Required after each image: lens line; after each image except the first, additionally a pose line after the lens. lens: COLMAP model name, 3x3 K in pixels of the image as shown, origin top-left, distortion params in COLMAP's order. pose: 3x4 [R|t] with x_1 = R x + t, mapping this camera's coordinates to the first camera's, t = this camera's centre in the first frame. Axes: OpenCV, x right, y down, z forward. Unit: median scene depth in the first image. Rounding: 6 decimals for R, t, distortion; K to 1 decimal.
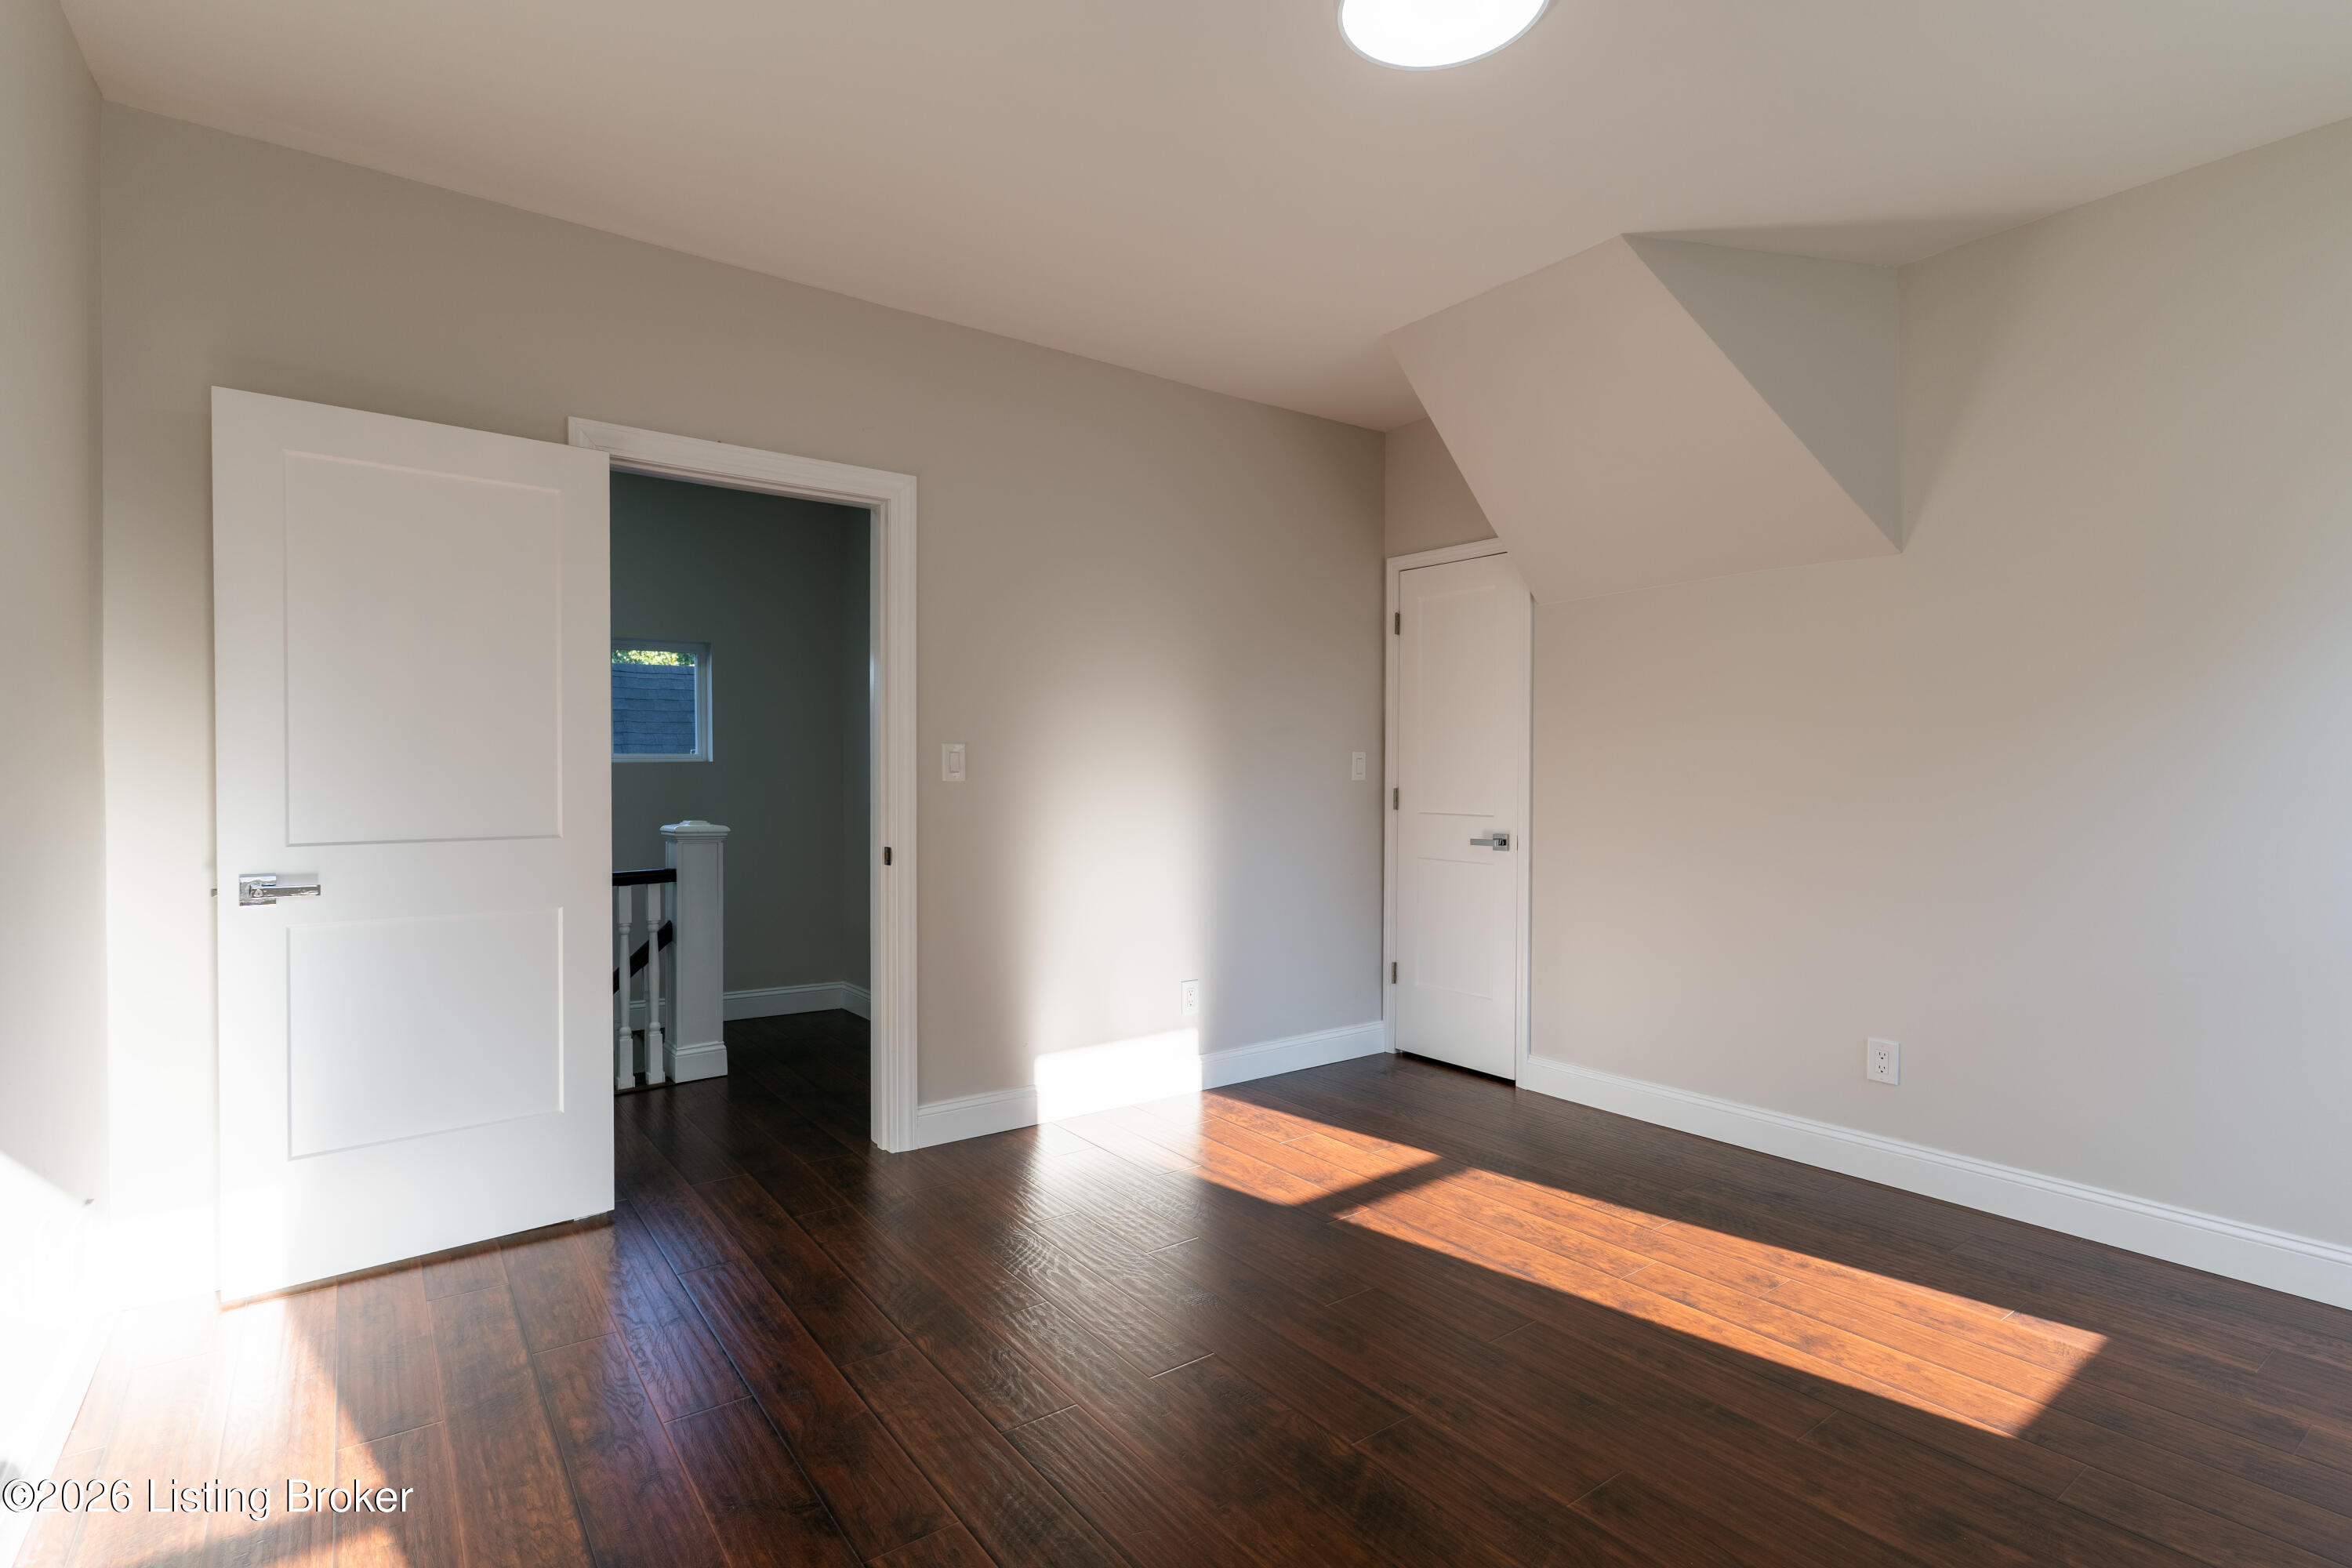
lens RADIAL K [[1138.7, 0, 1172.3], [0, 1138.7, 784.8], [0, 0, 1]] dist [0.008665, -0.000999]
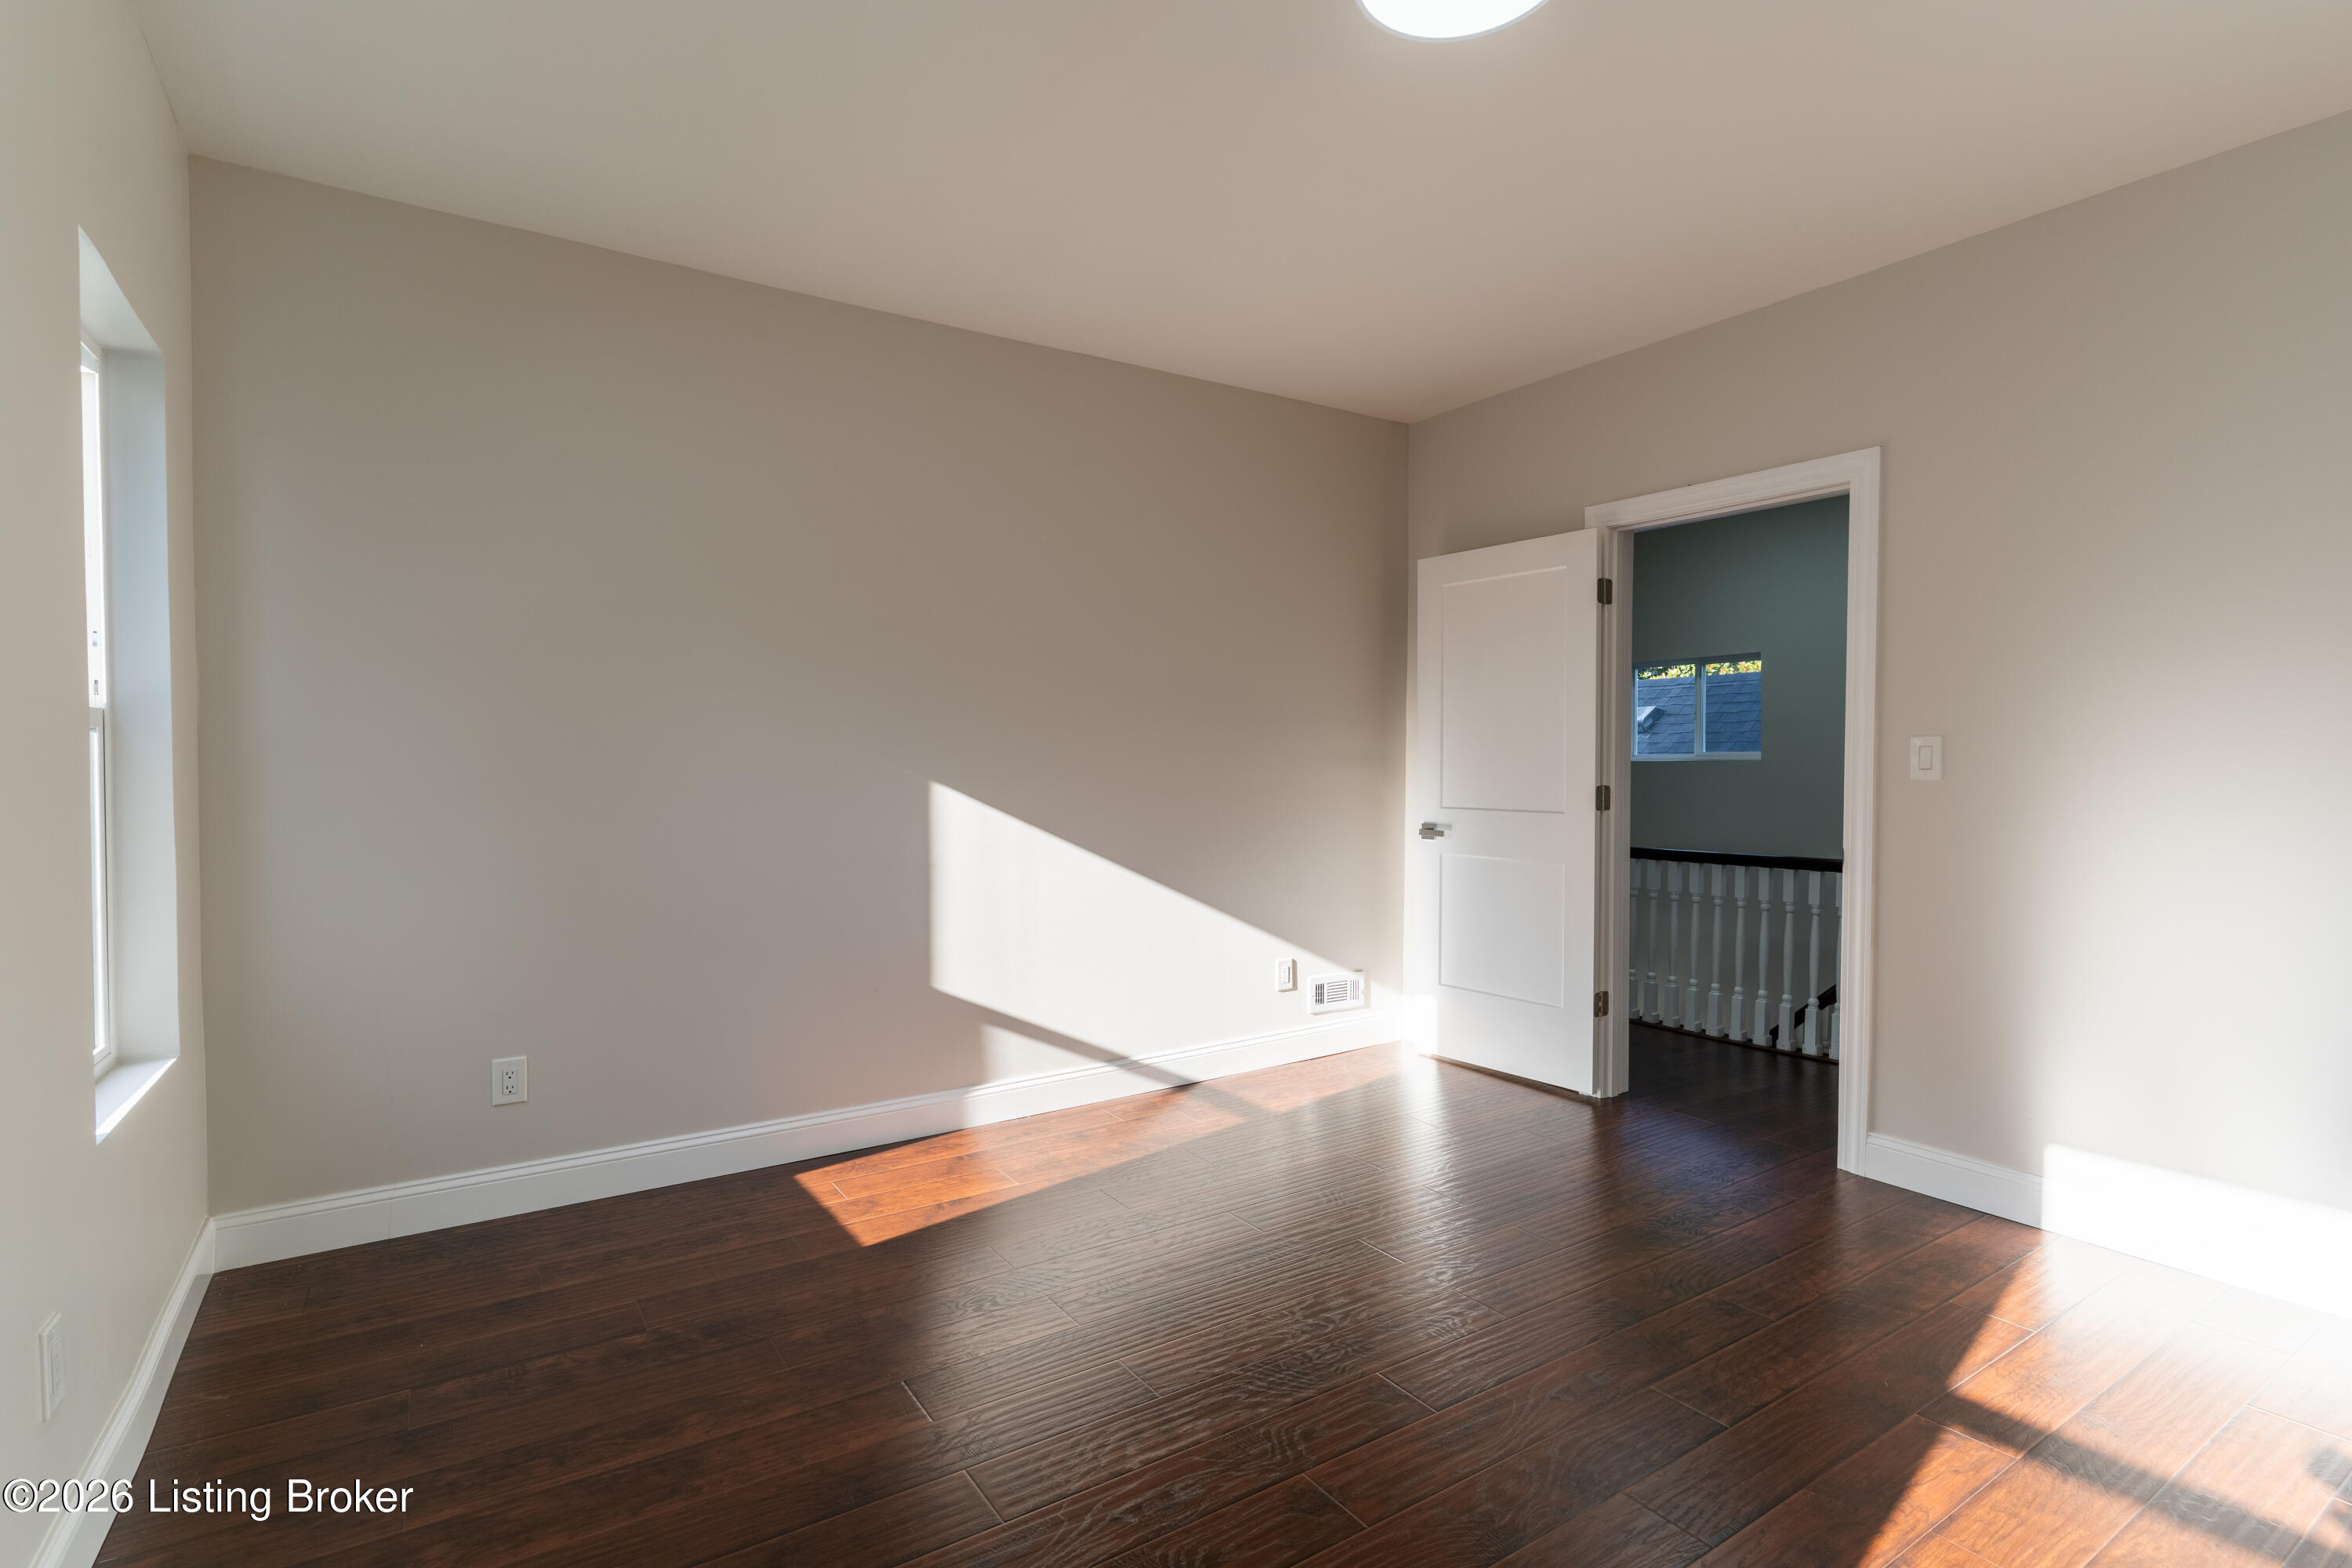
lens RADIAL K [[1138.7, 0, 1172.3], [0, 1138.7, 784.8], [0, 0, 1]] dist [0.008665, -0.000999]
pose [[-0.052262, 0.019833, -0.998436, 0.860395], [-0.019324, 0.999595, 0.020868, -0.008342], [0.998446, 0.020385, -0.051857, 0.575861]]
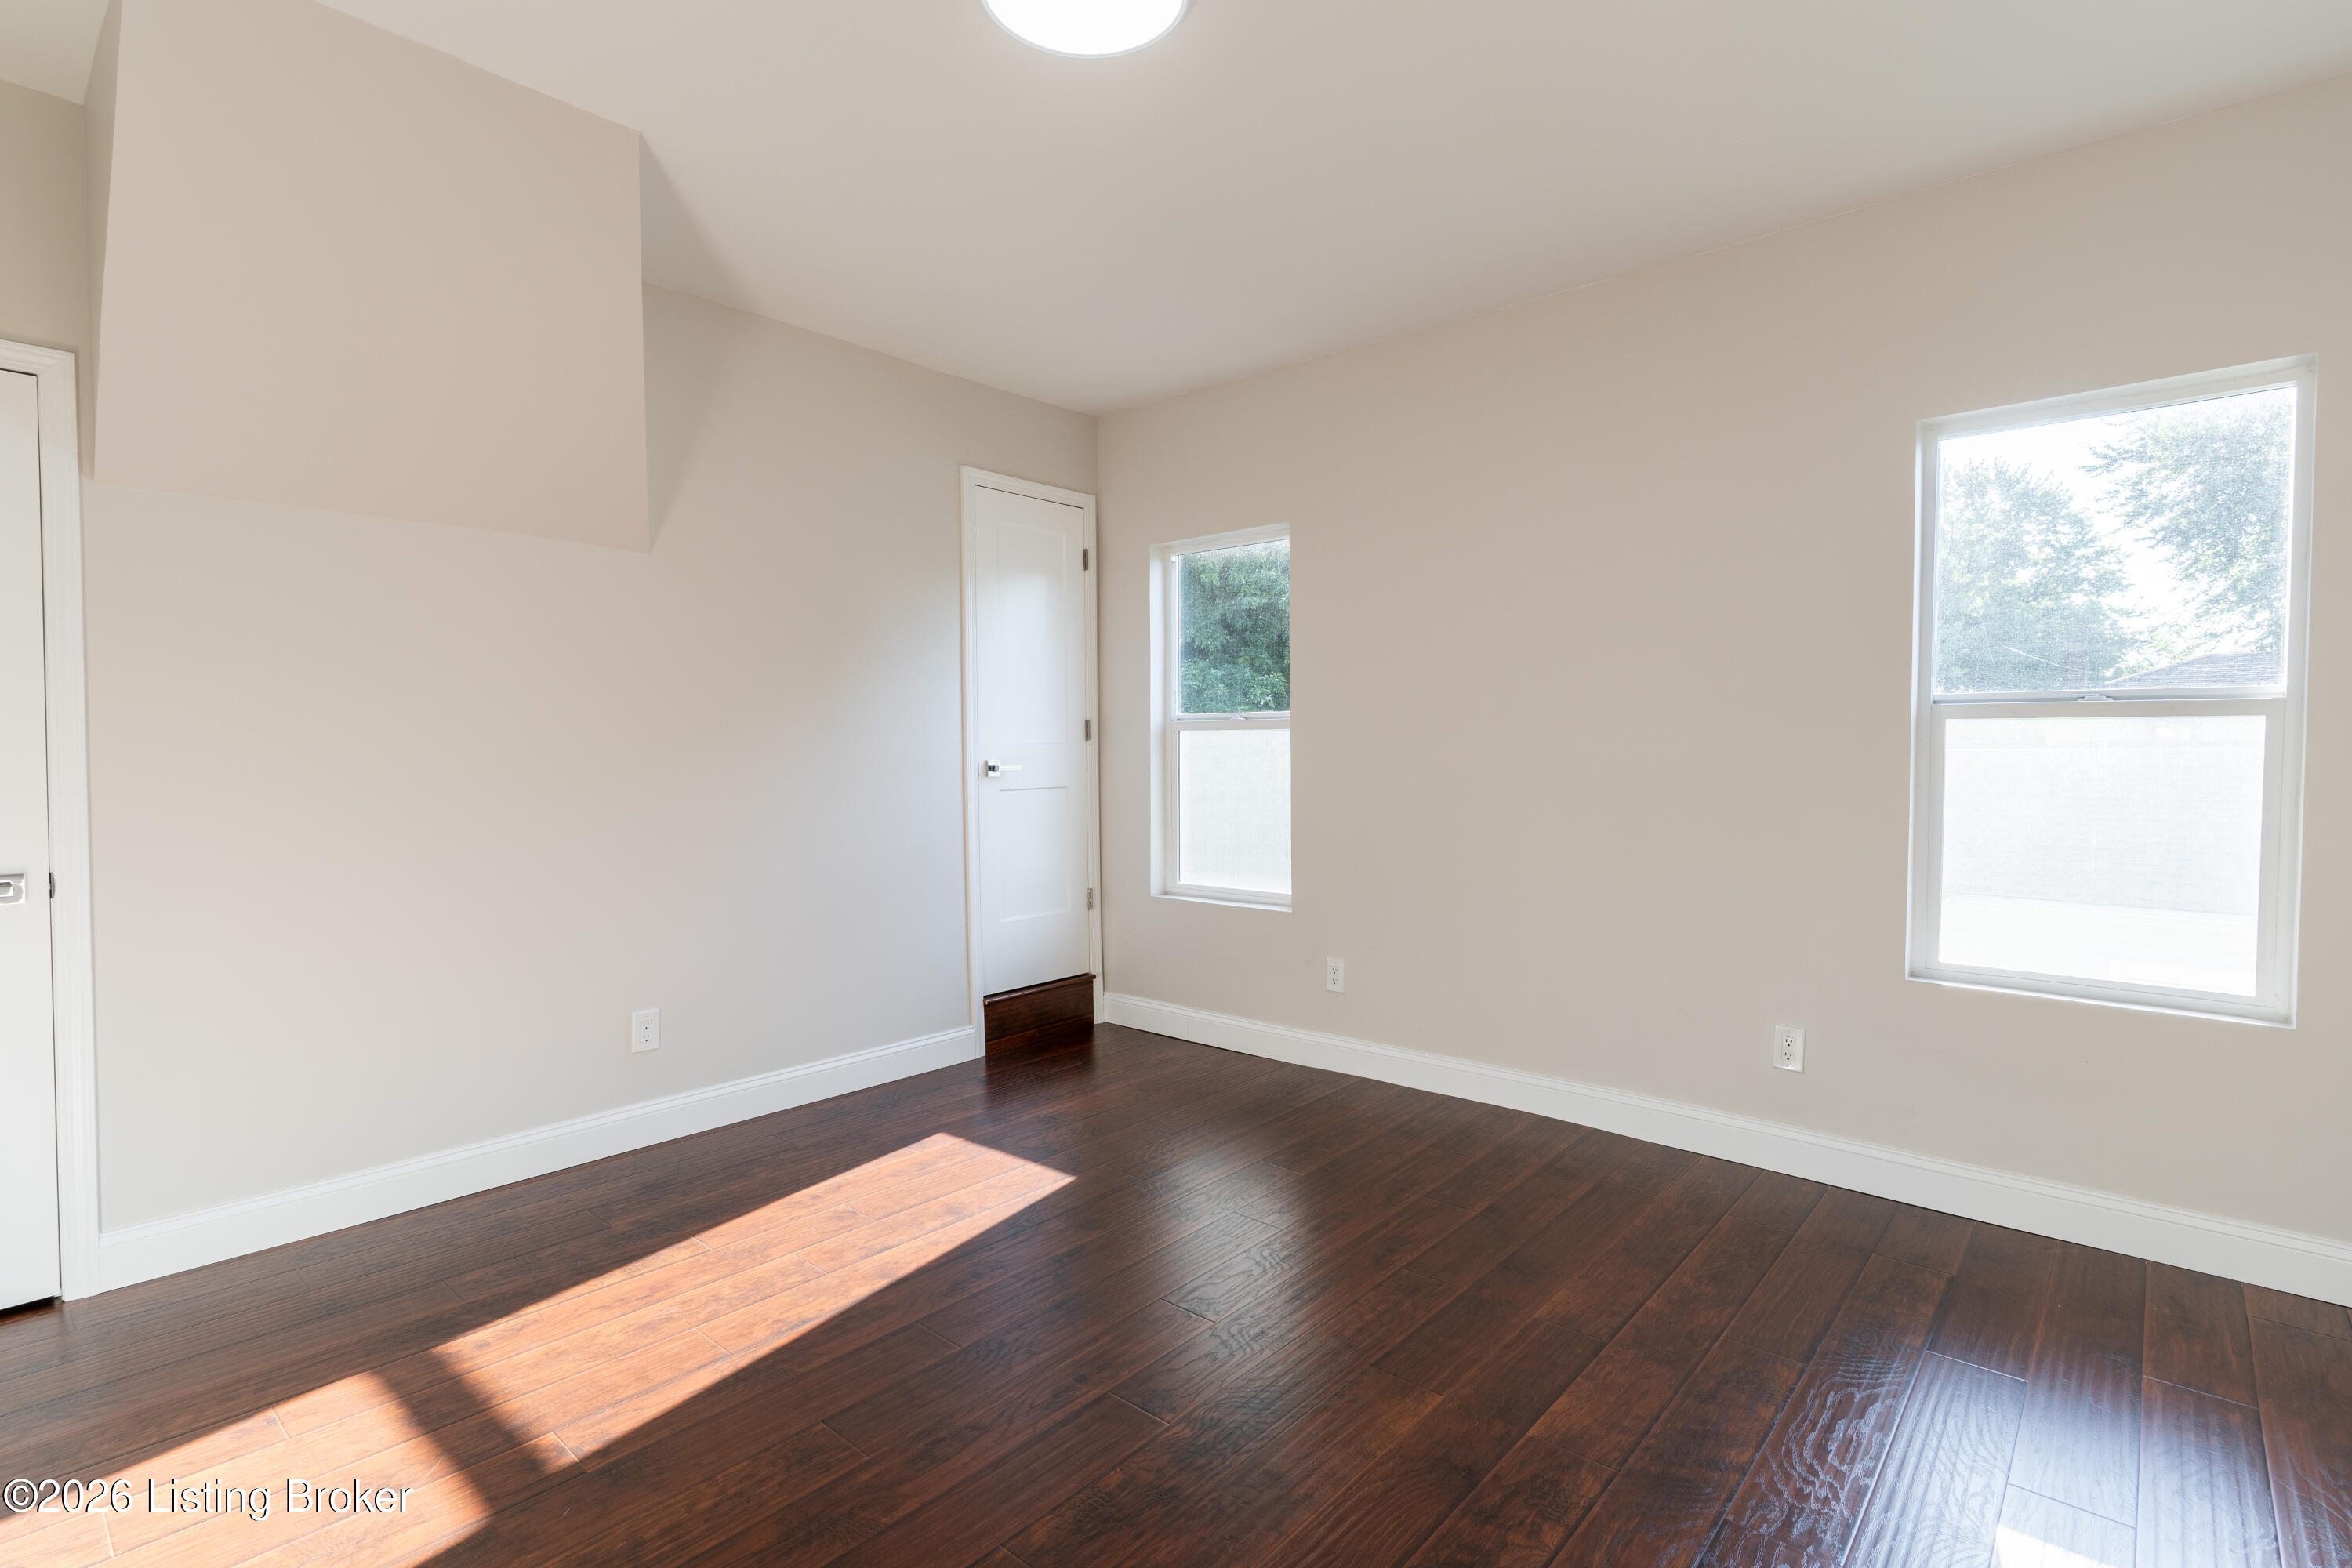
lens RADIAL K [[1138.7, 0, 1172.3], [0, 1138.7, 784.8], [0, 0, 1]] dist [0.008665, -0.000999]
pose [[-0.215846, -0.030480, 0.975952, -0.546183], [0.018872, 0.999196, 0.035379, -0.012027], [-0.976245, 0.026054, -0.215097, 0.817242]]
